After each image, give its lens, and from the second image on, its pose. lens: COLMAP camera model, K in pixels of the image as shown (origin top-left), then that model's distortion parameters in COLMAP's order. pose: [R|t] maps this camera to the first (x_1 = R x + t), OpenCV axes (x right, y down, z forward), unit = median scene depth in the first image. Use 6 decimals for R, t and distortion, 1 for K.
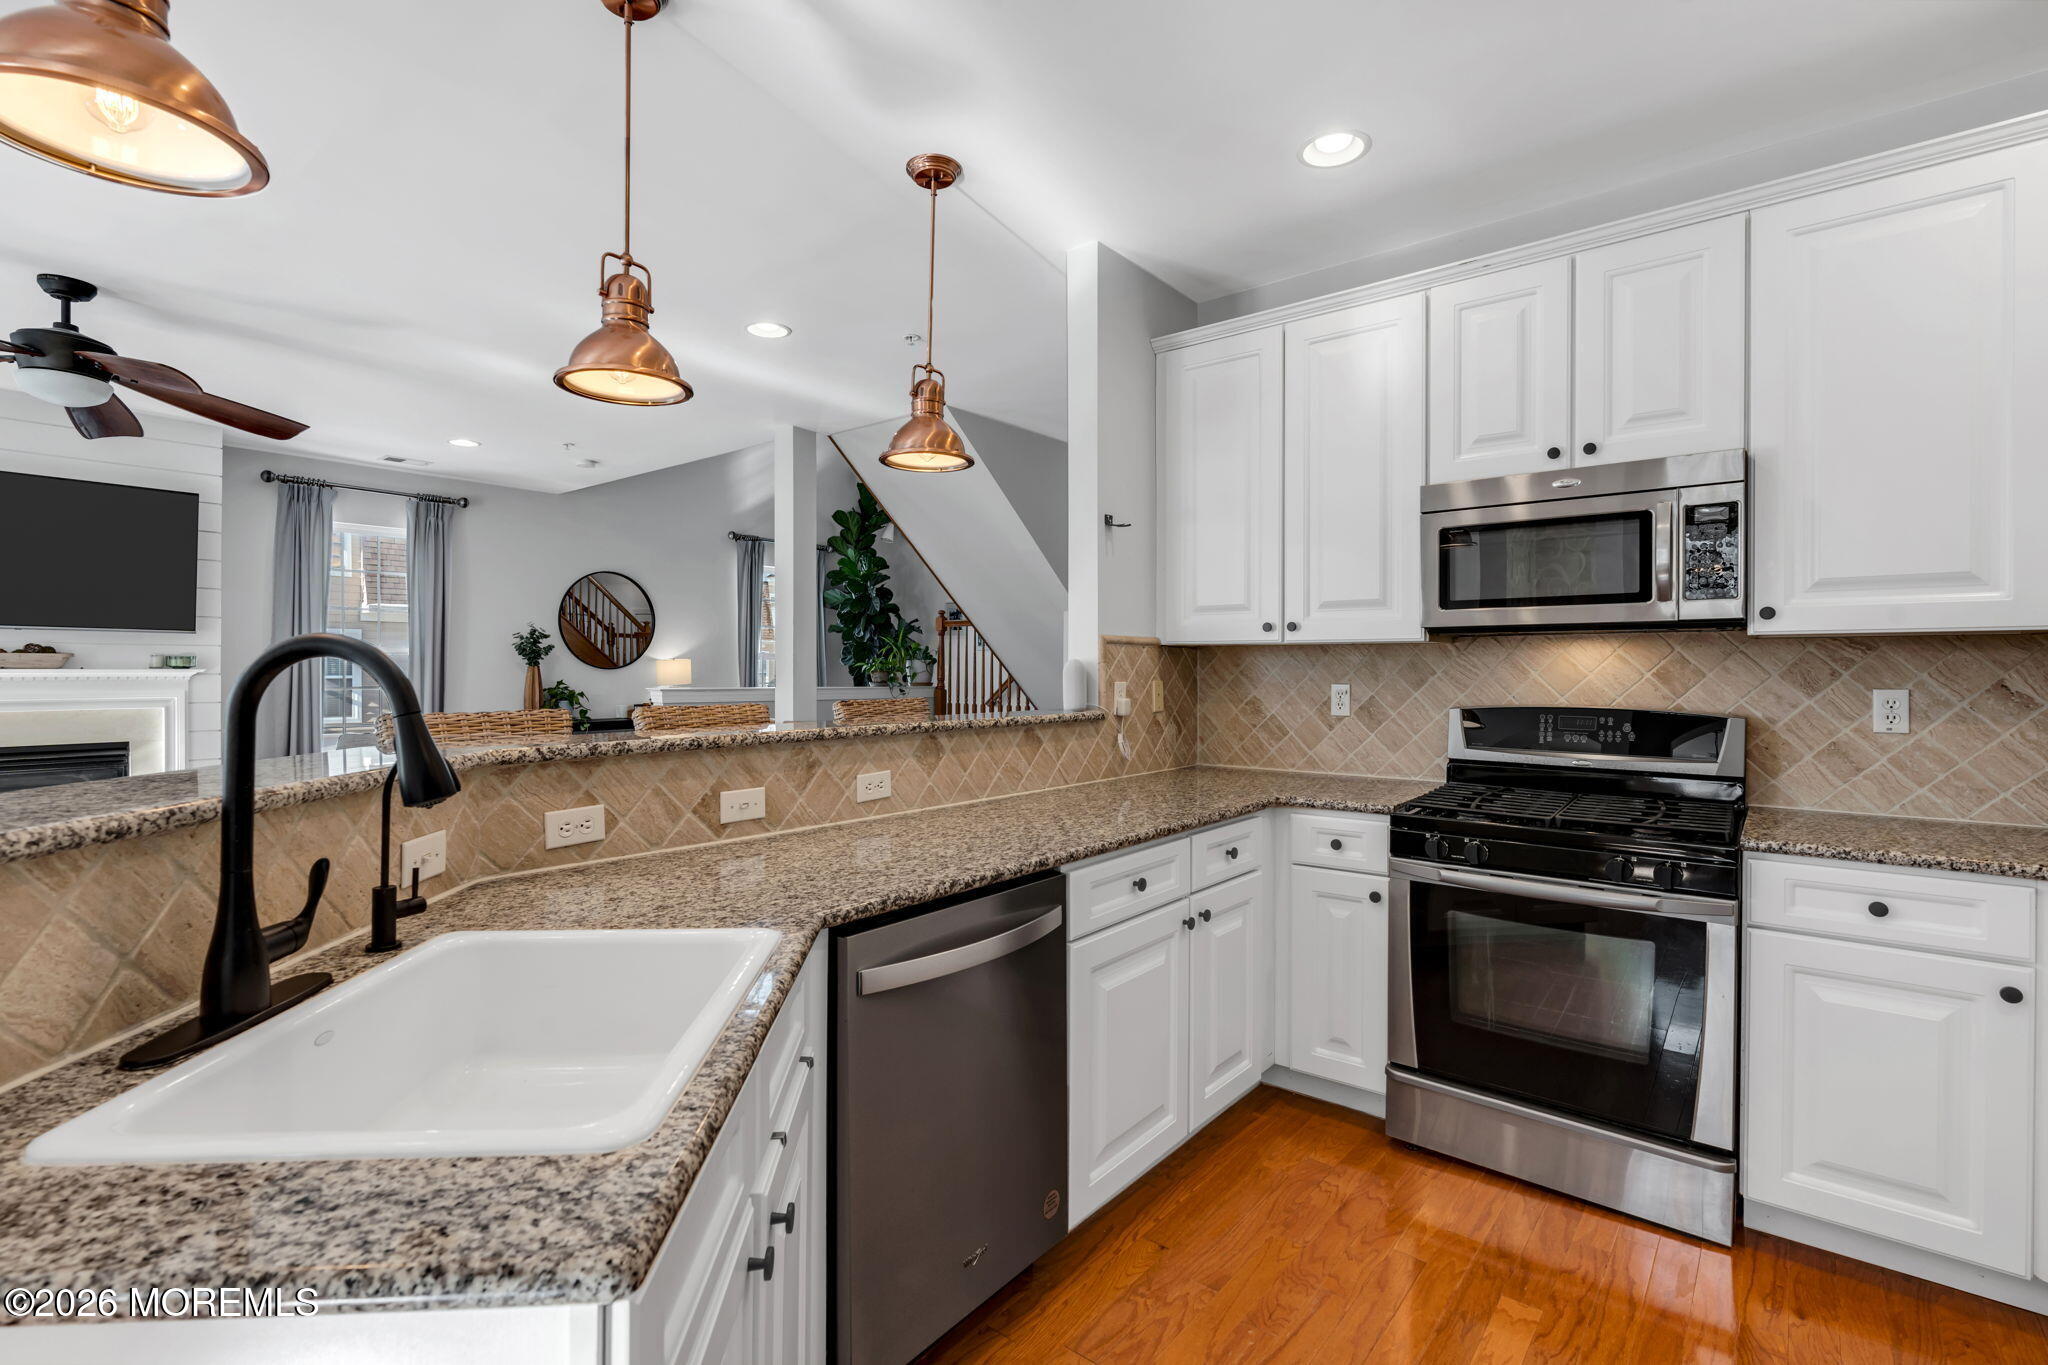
lens RADIAL K [[917.1, 0, 1008.7], [0, 917.1, 668.1], [0, 0, 1]] dist [-0.009009, 0.003575]
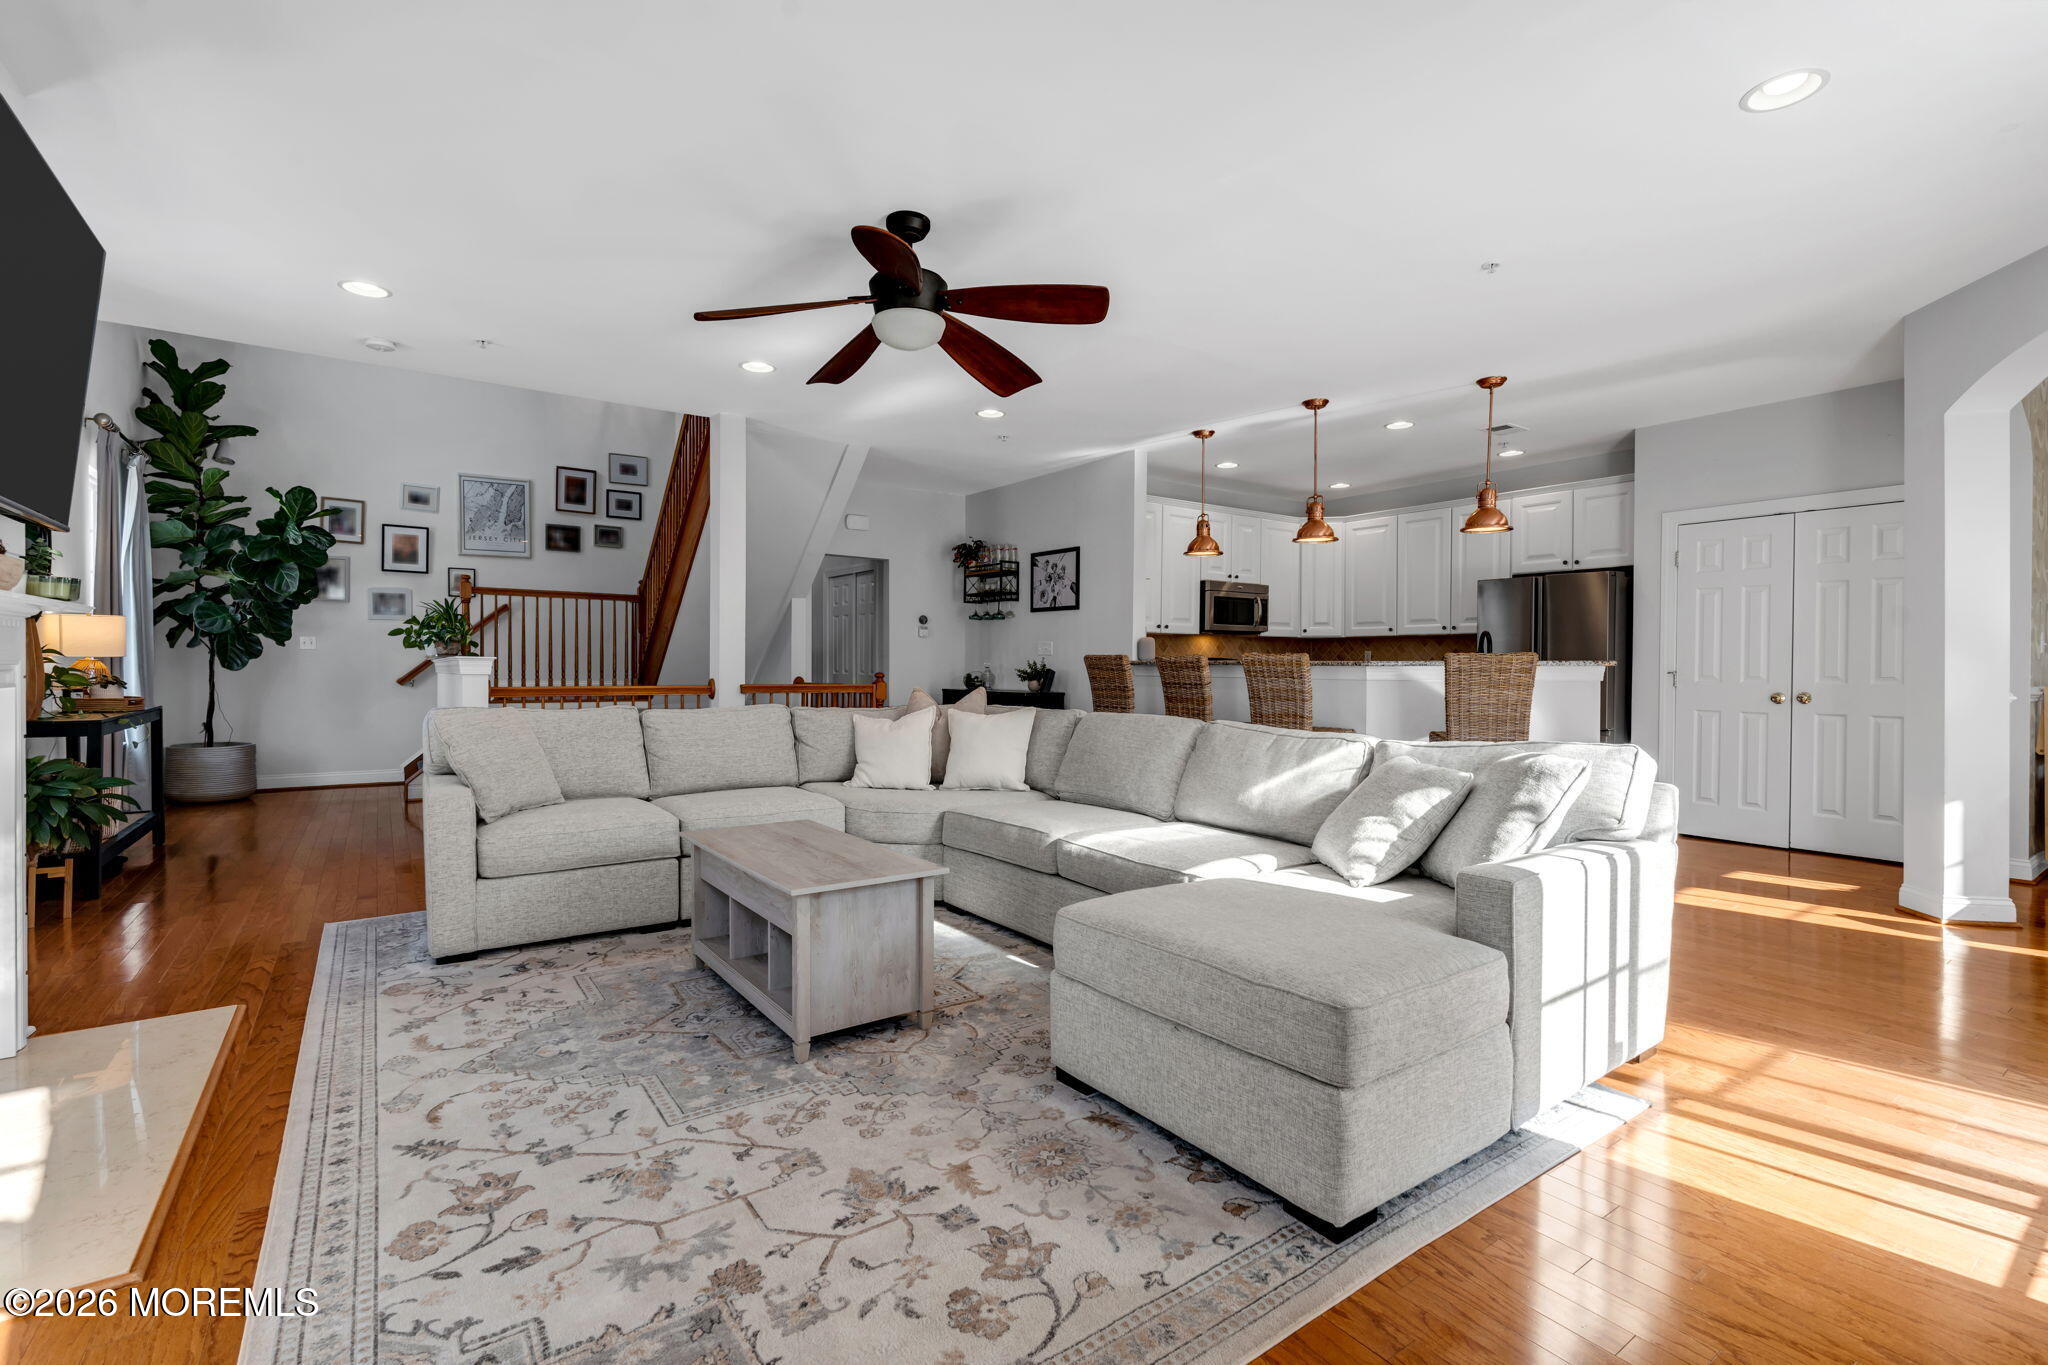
lens RADIAL K [[917.1, 0, 1020.2], [0, 917.1, 673.9], [0, 0, 1]] dist [-0.009009, 0.003575]
pose [[0.259640, -0.010931, 0.965644, -0.848230], [-0.005720, 0.999901, 0.012857, 0.019589], [-0.965689, -0.008861, 0.259551, 0.272259]]
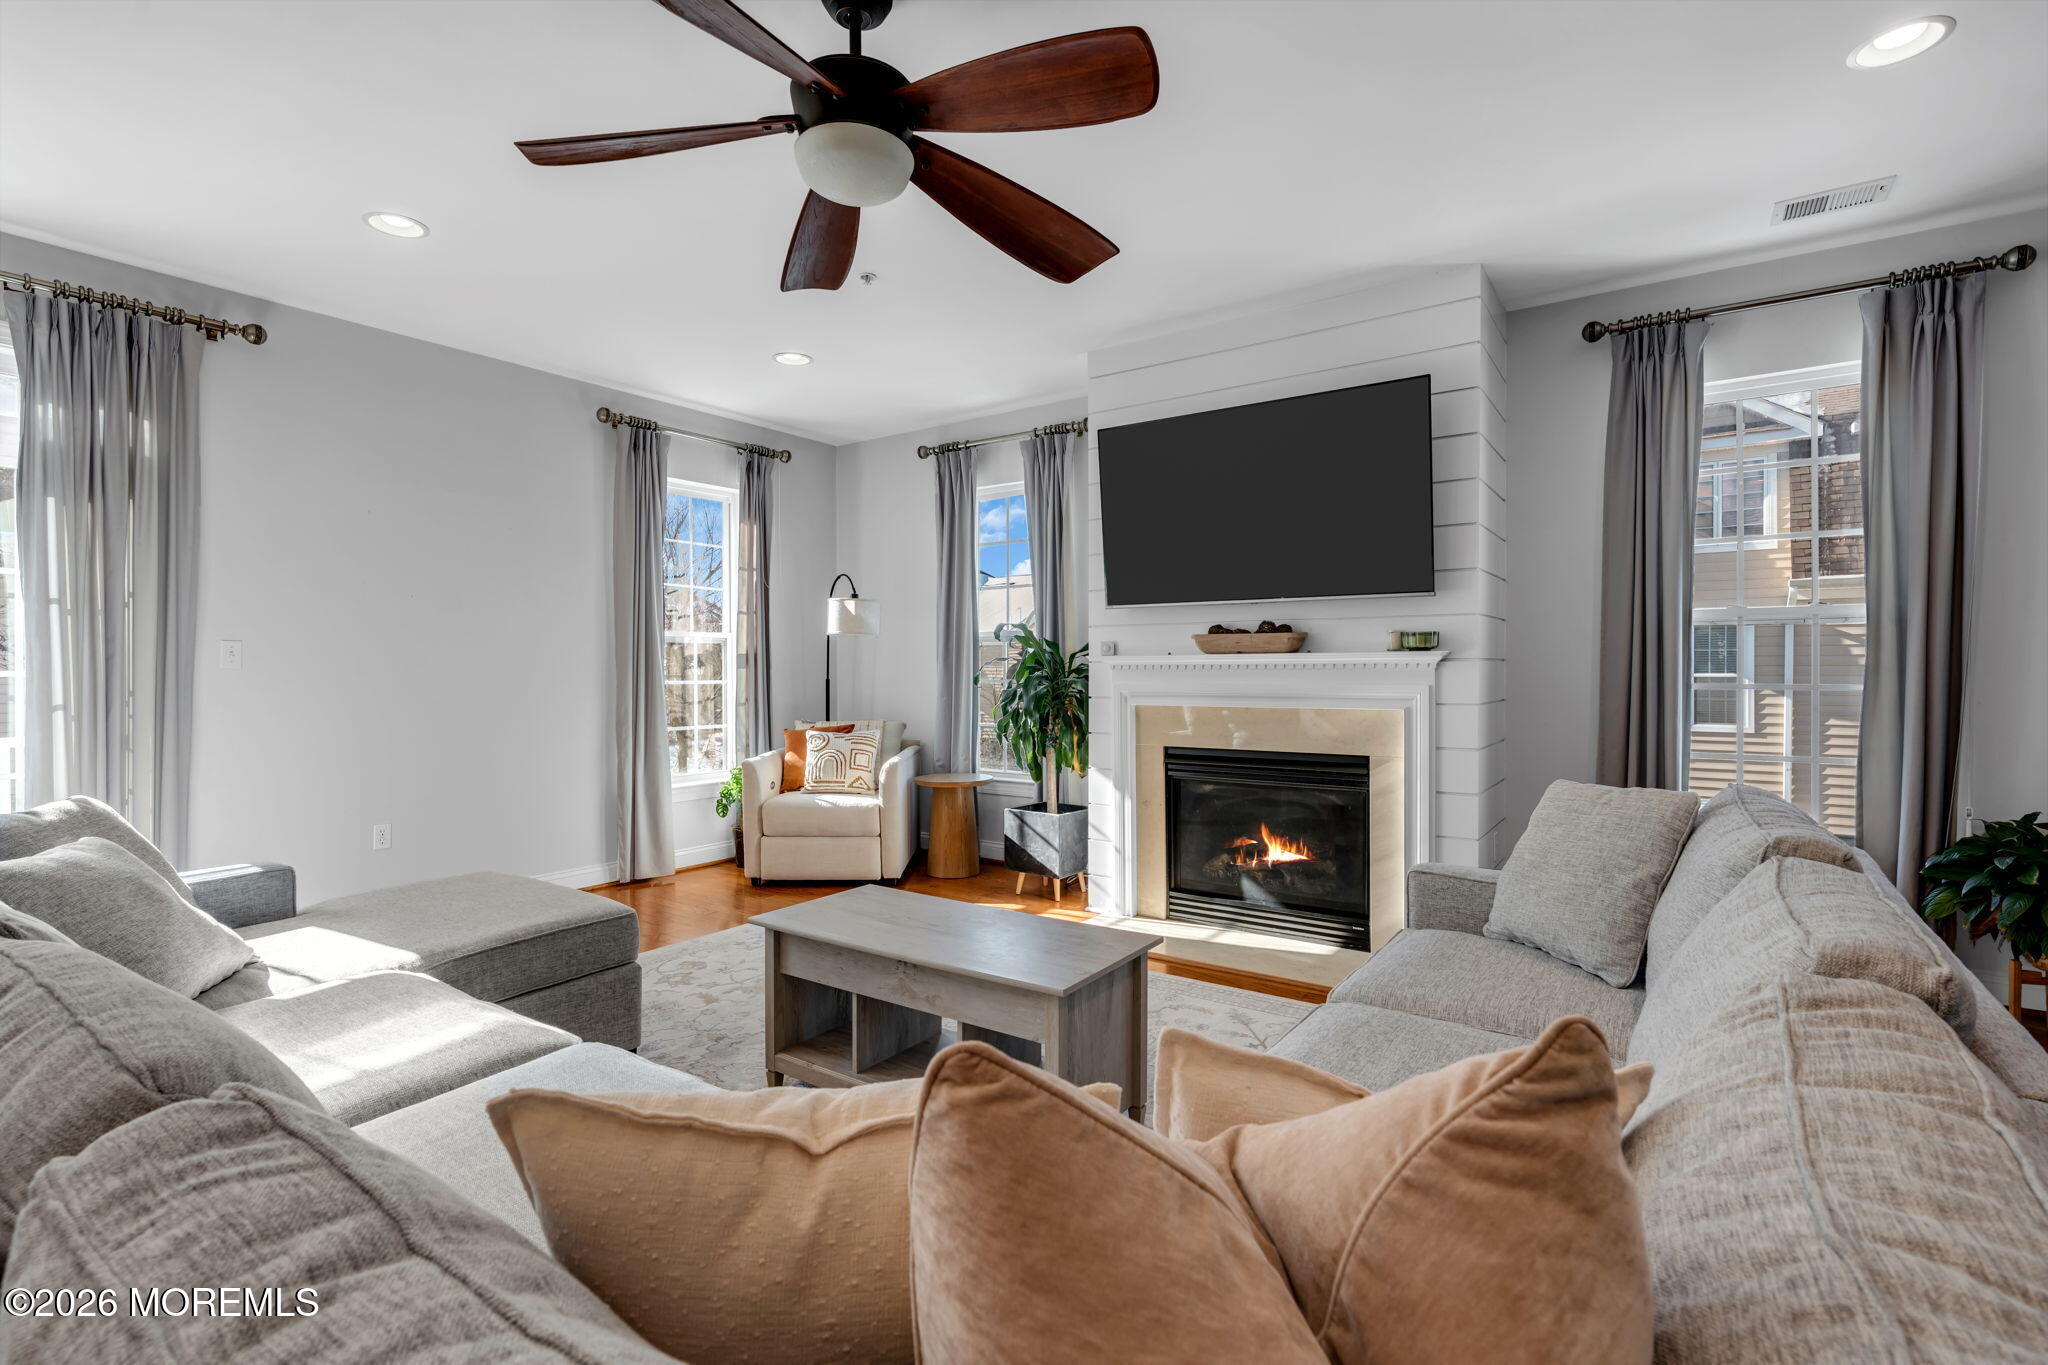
lens RADIAL K [[917.1, 0, 1026.1], [0, 917.1, 684.3], [0, 0, 1]] dist [-0.009009, 0.003575]
pose [[0.090375, 0.009825, -0.995859, -0.192792], [0.003185, 0.999943, 0.010154, 0.011801], [0.995903, -0.004089, 0.090339, 0.454758]]
